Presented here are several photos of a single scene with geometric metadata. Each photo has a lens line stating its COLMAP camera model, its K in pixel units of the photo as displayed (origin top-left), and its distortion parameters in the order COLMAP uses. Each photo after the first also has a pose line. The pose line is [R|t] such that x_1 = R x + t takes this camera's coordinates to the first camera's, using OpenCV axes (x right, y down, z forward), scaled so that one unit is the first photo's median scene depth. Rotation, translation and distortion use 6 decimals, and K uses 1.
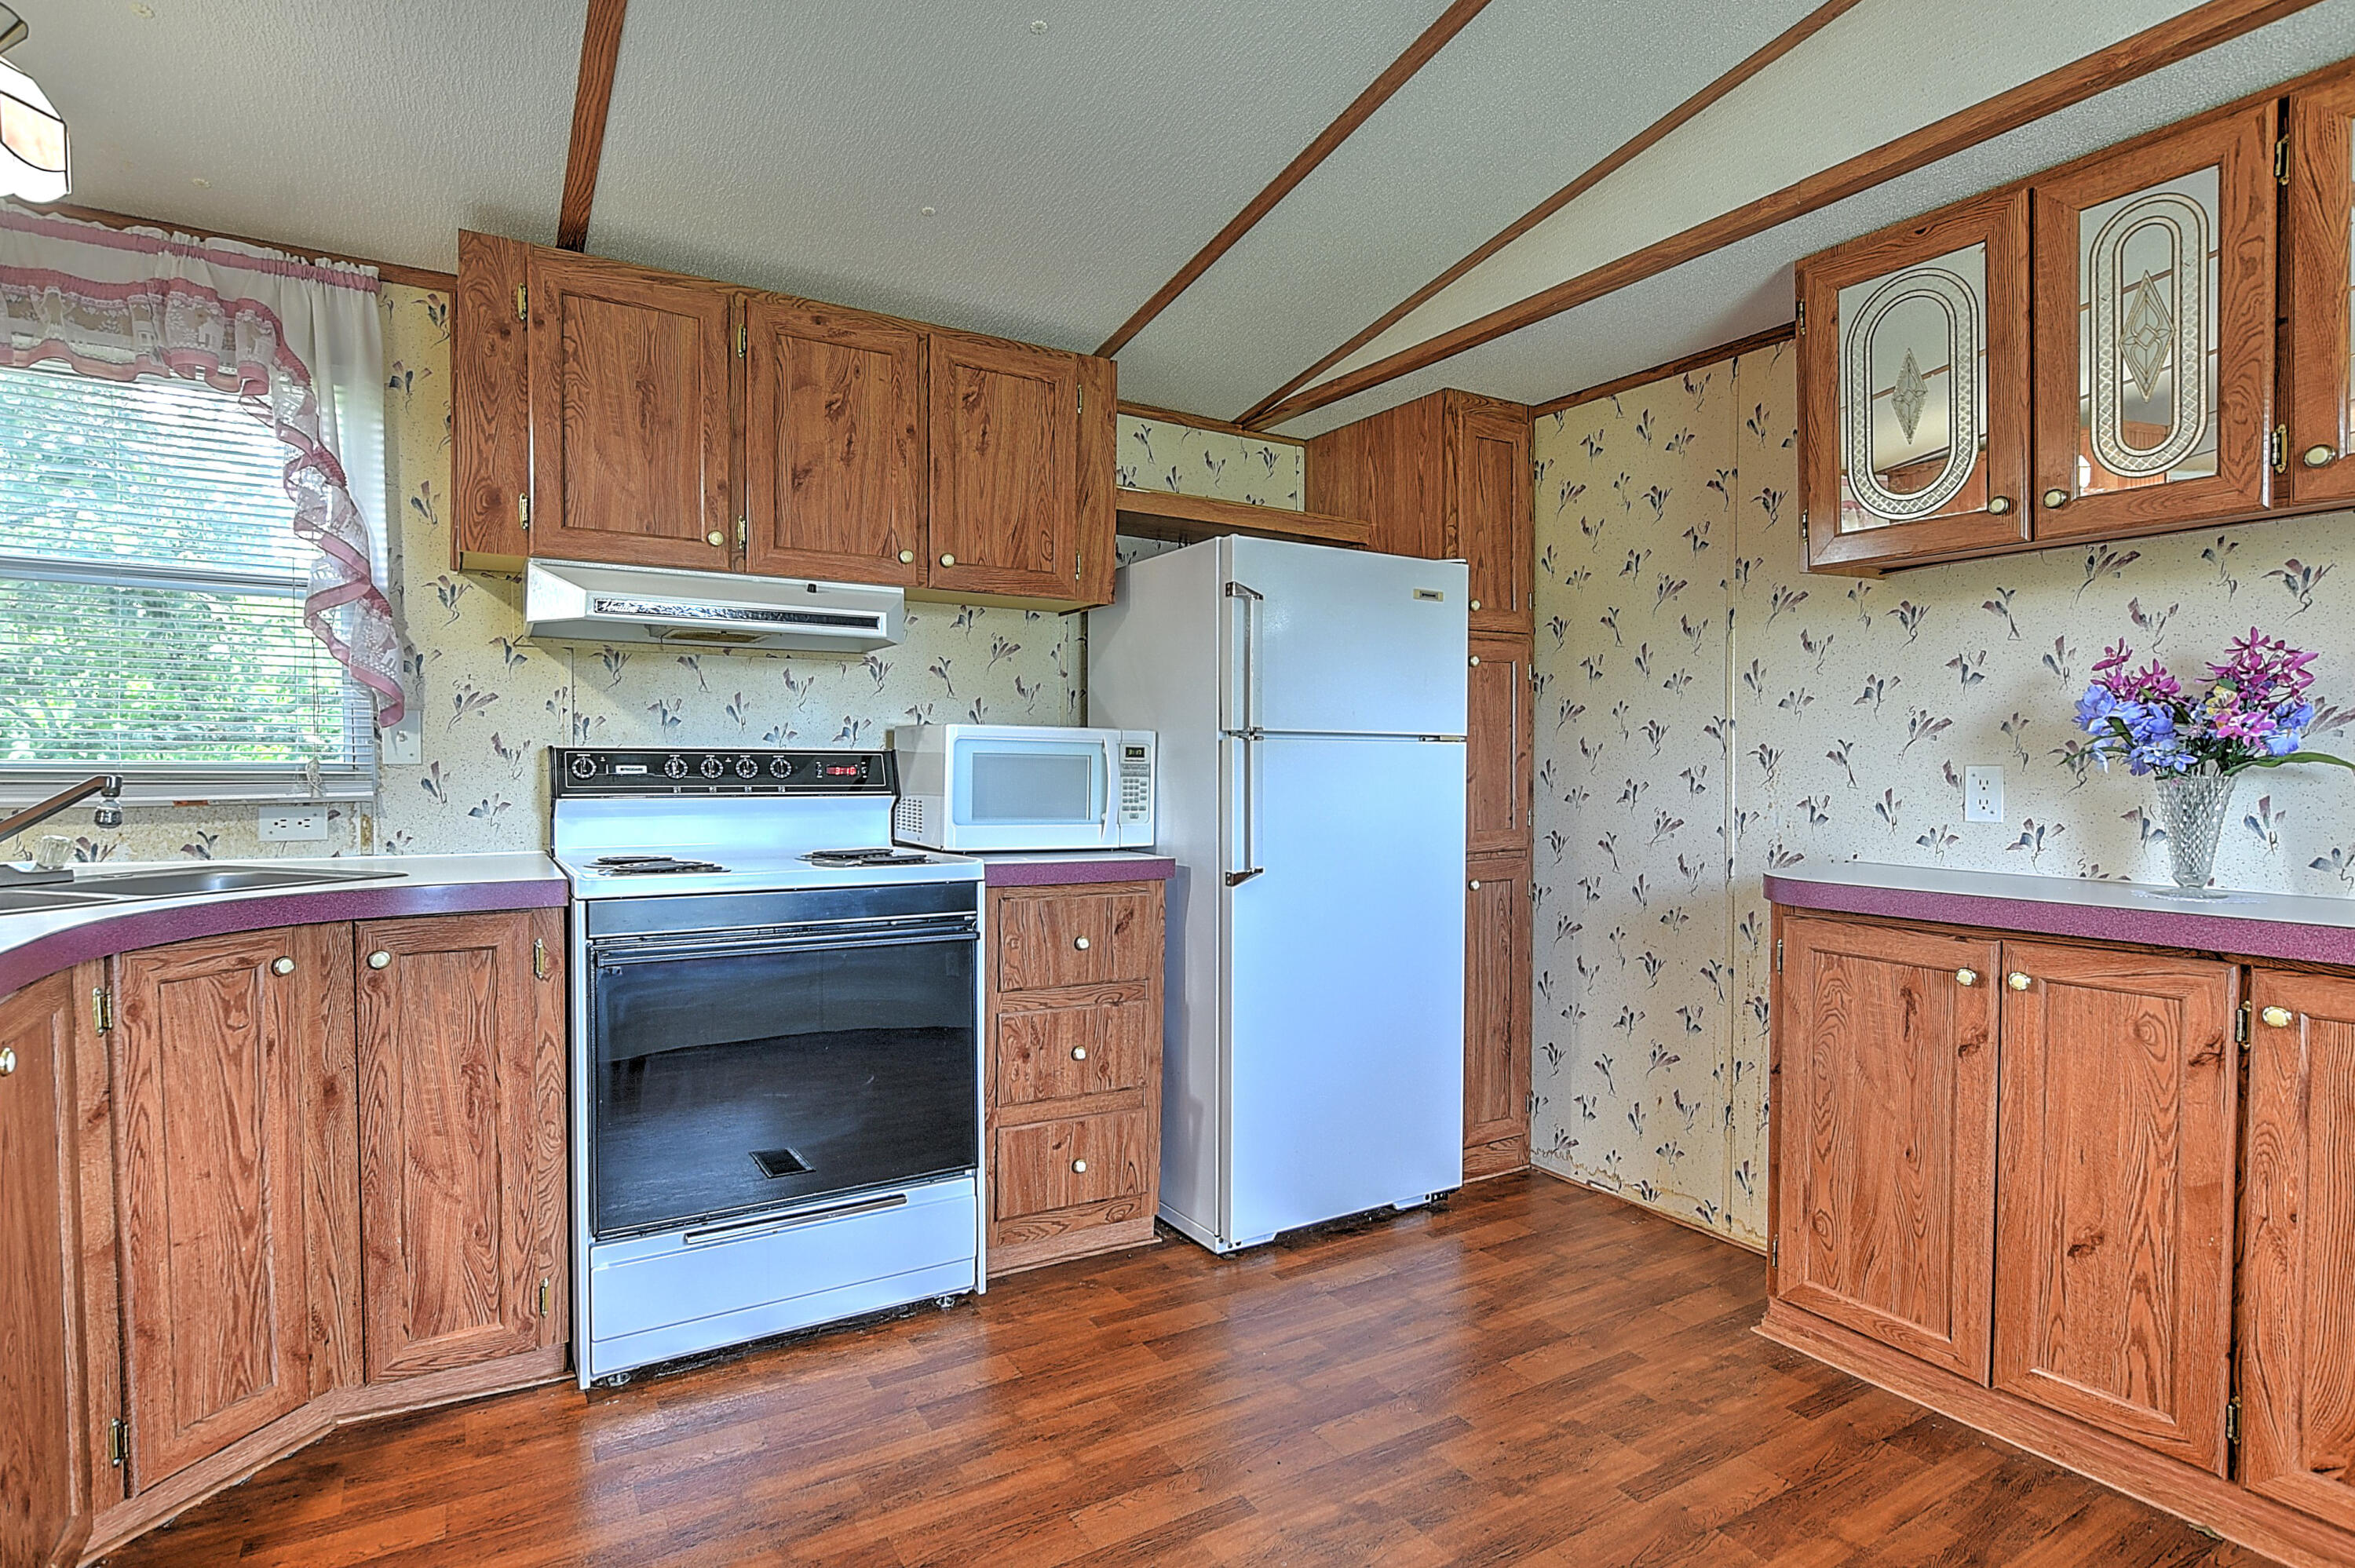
lens RADIAL K [[1183.4, 0, 1163.1], [0, 1183.4, 787.0], [0, 0, 1]] dist [-0.013597, 0.006278]
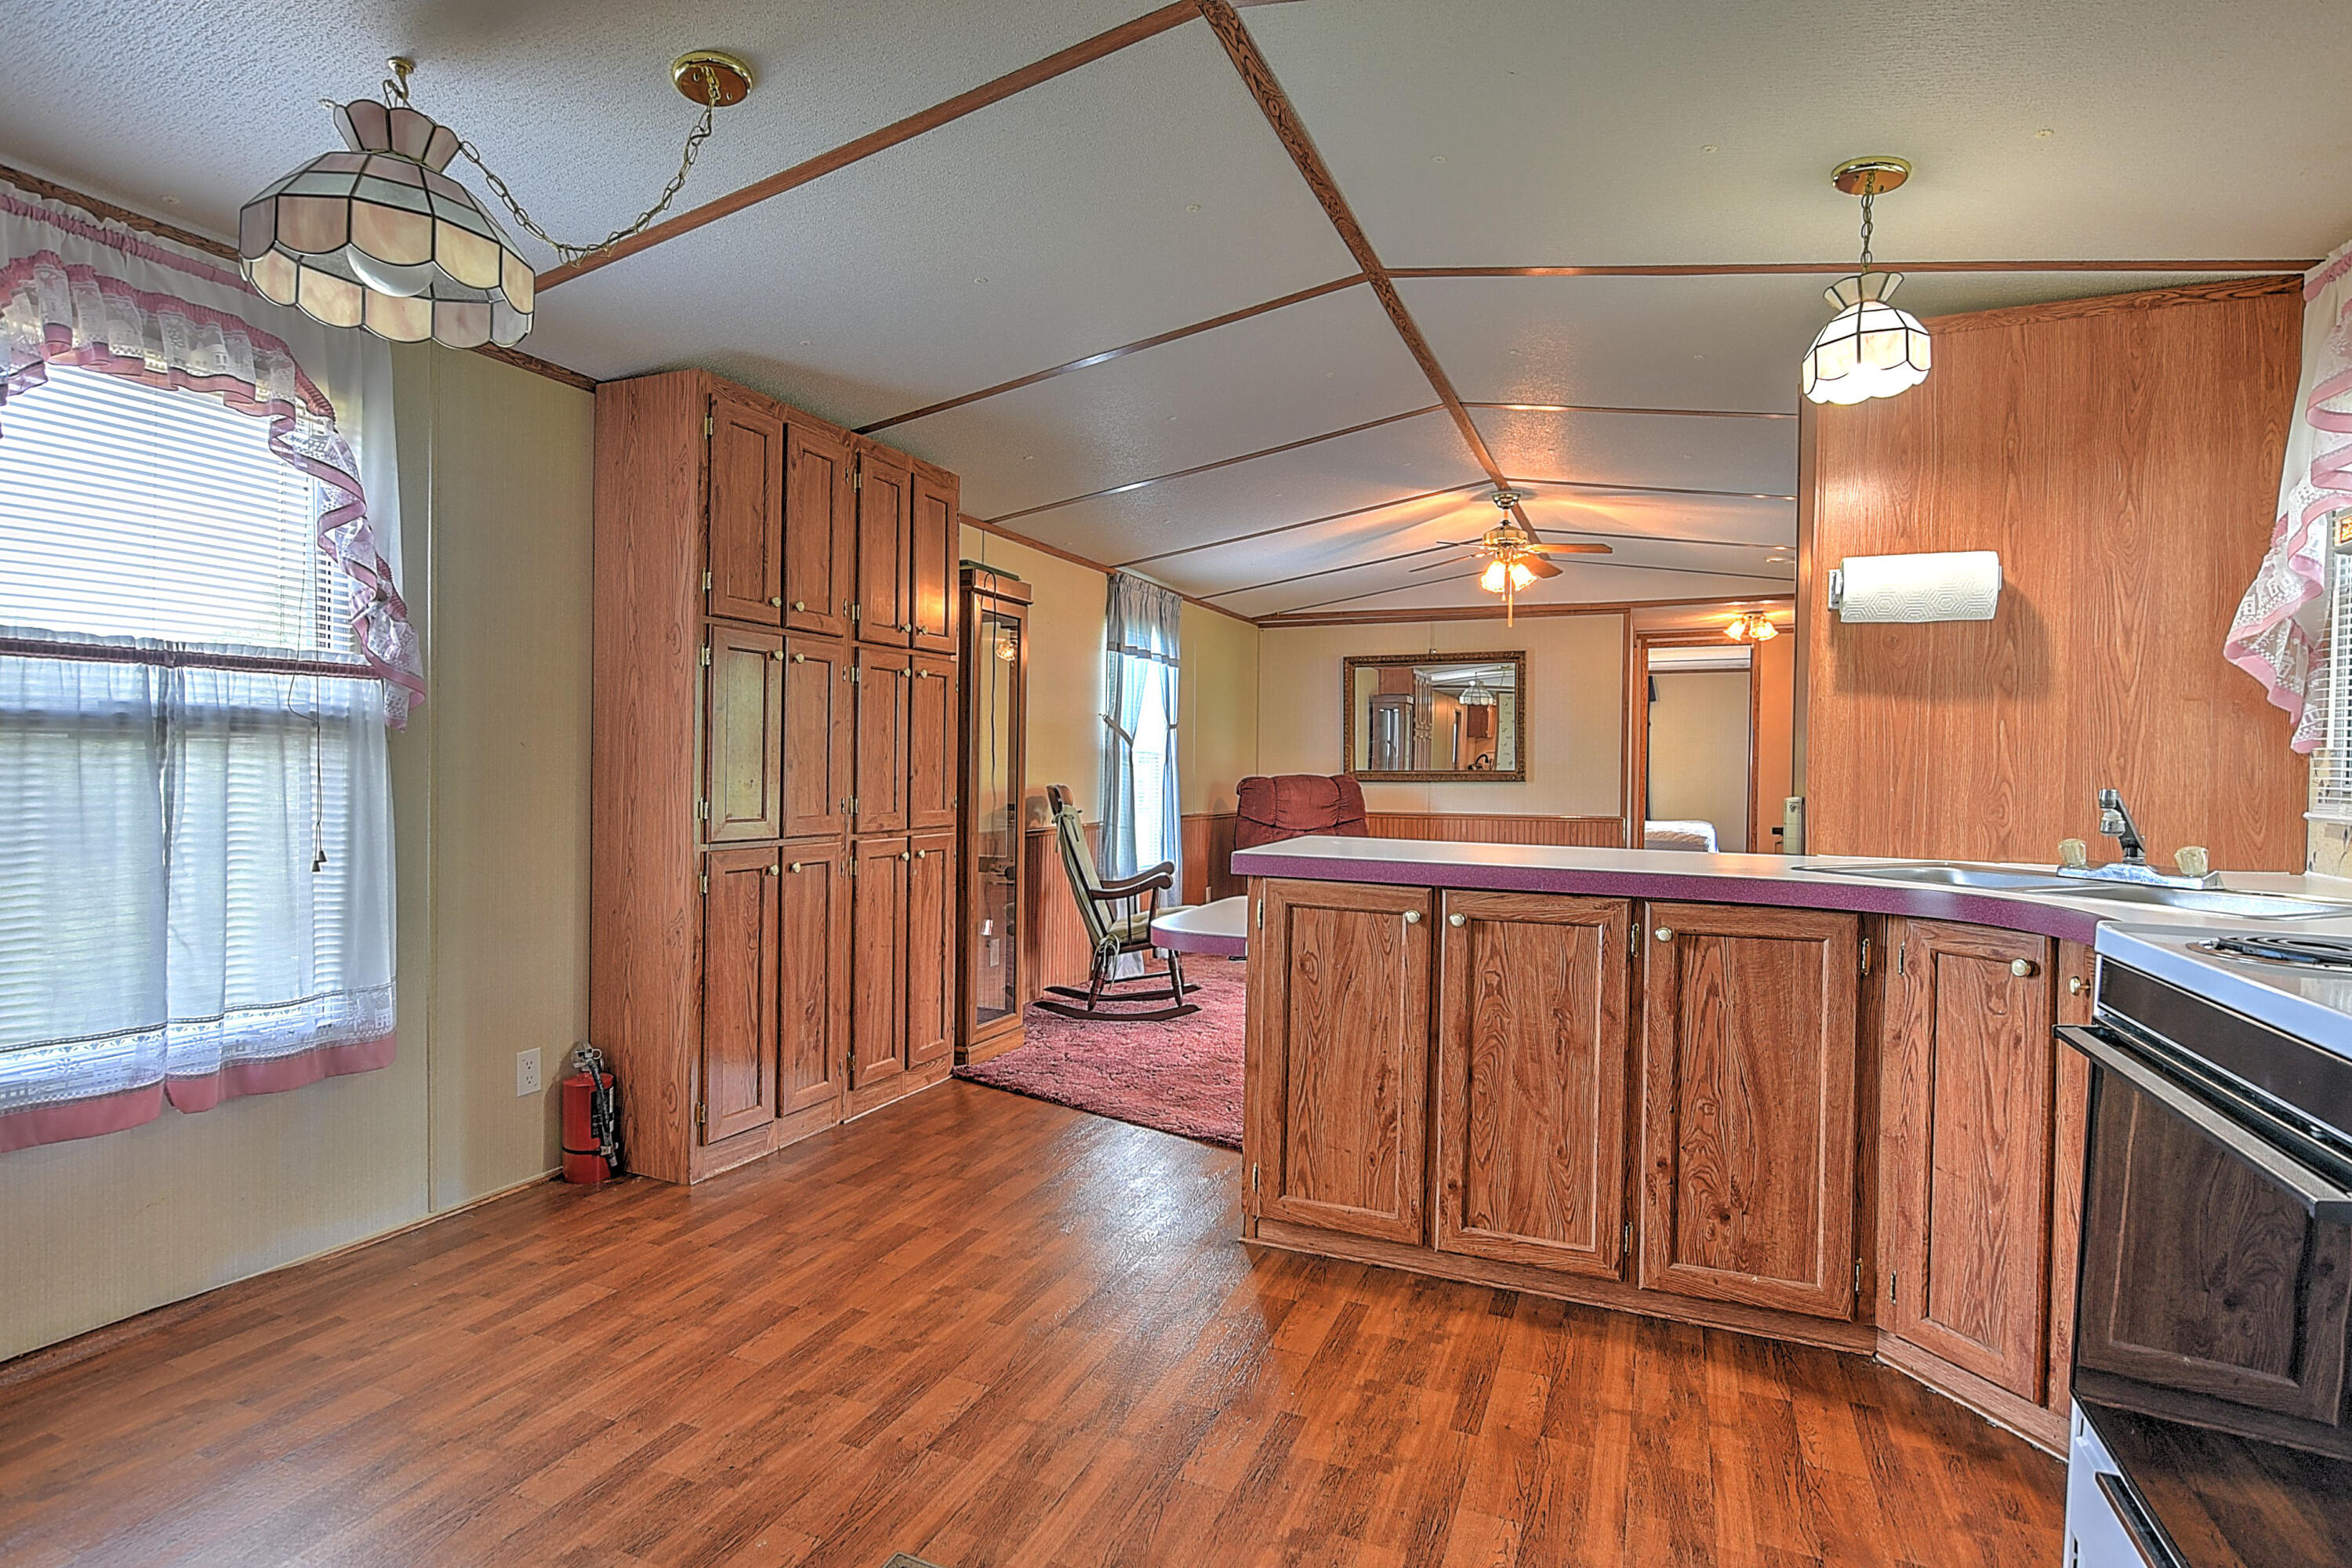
lens RADIAL K [[1182.1, 0, 1170.0], [0, 1182.1, 793.8], [0, 0, 1]] dist [-0.013597, 0.006278]
pose [[-0.807630, -0.002653, -0.589684, 0.367223], [-0.030544, 0.998836, 0.037339, -0.014914], [0.588898, 0.048167, -0.806771, 1.035833]]
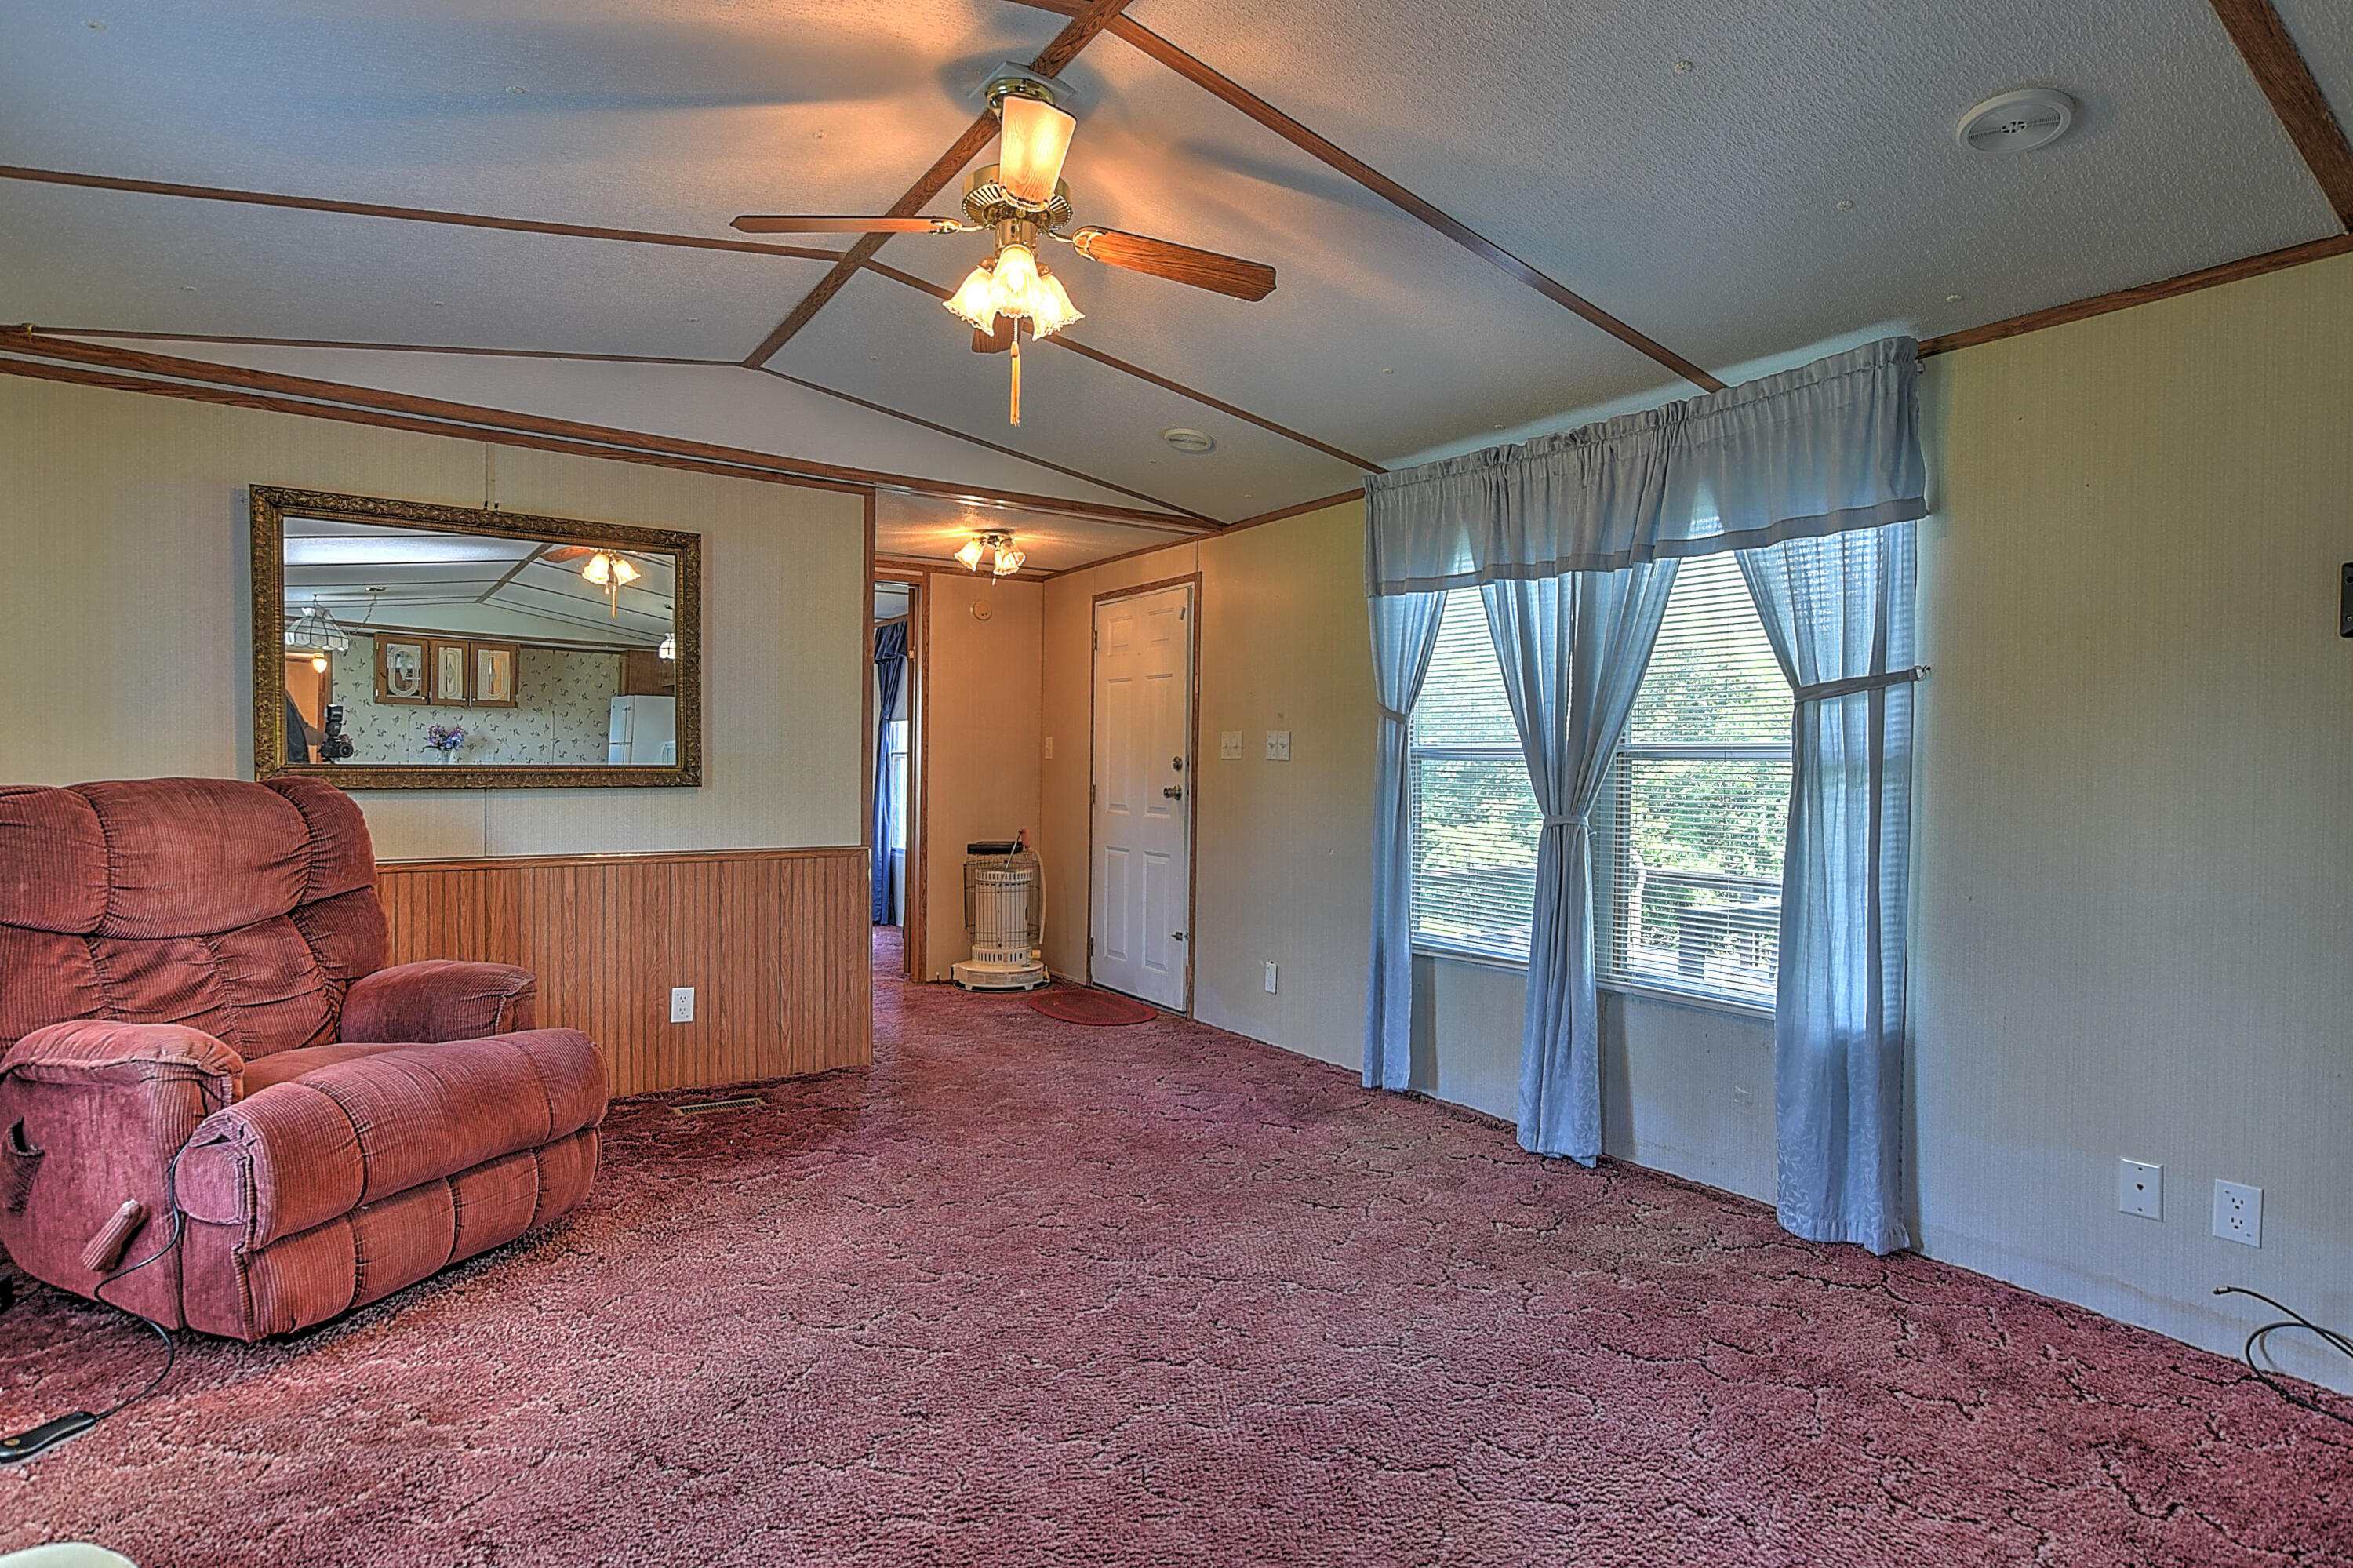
lens RADIAL K [[1182.6, 0, 1164.5], [0, 1182.6, 788.9], [0, 0, 1]] dist [-0.013597, 0.006278]
pose [[0.055309, 0.011539, -0.998403, -0.562763], [-0.038610, 0.999210, 0.009409, 0.002973], [0.997722, 0.038028, 0.055711, -0.360170]]
